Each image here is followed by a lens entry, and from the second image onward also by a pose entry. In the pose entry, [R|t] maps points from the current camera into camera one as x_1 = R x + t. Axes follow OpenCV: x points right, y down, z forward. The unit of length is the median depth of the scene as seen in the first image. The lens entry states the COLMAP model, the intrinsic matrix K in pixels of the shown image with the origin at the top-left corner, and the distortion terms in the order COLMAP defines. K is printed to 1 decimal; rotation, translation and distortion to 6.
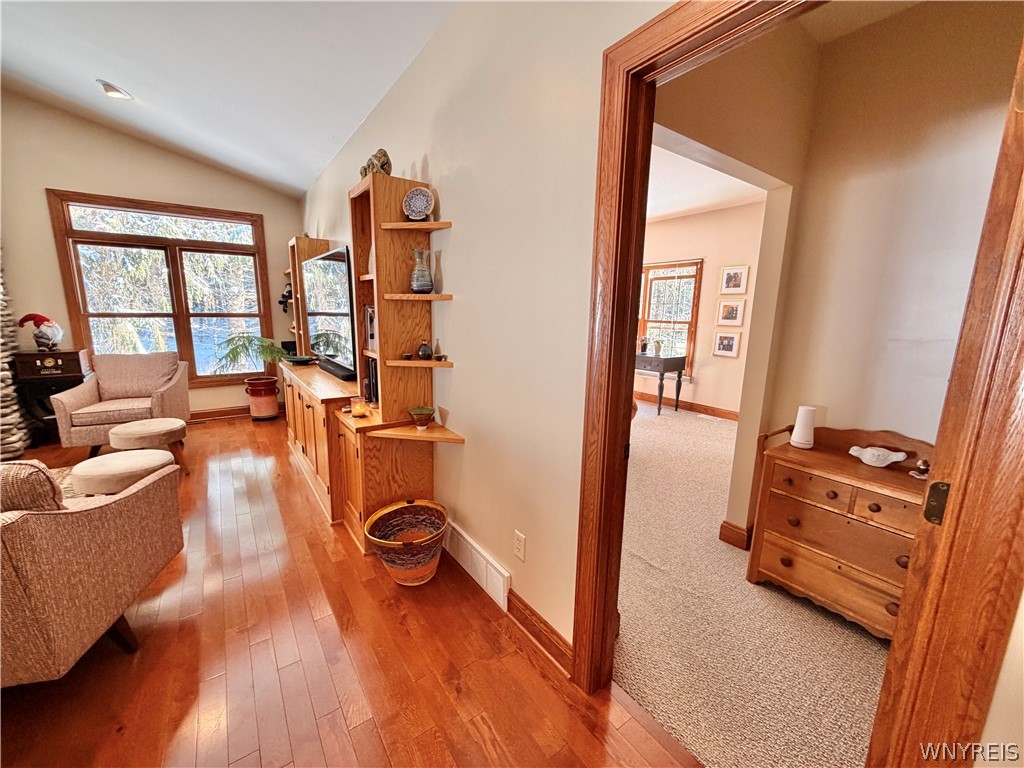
lens RADIAL K [[405.1, 0, 513.6], [0, 405.1, 380.6], [0, 0, 1]] dist [0.002304, -0.000185]
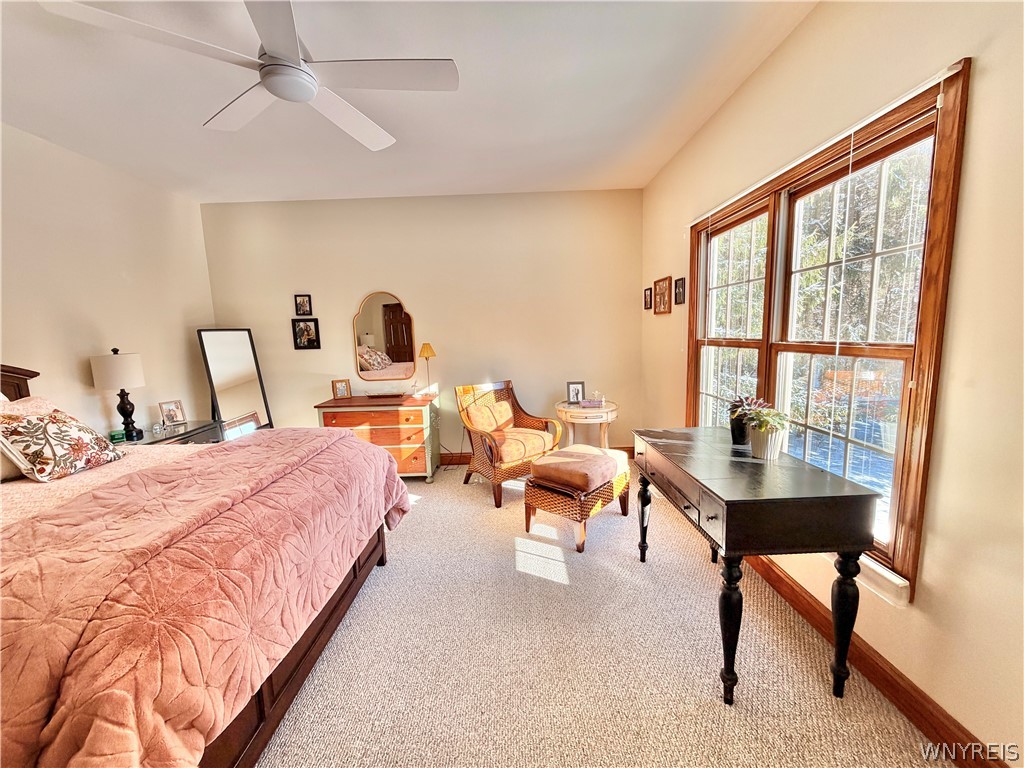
lens RADIAL K [[405.1, 0, 517.3], [0, 405.1, 386.1], [0, 0, 1]] dist [0.002304, -0.000185]
pose [[0.828830, 0.022538, -0.559046, 0.377031], [-0.052074, 0.997959, -0.036971, -0.100991], [0.557072, 0.059755, 0.828312, 0.674542]]
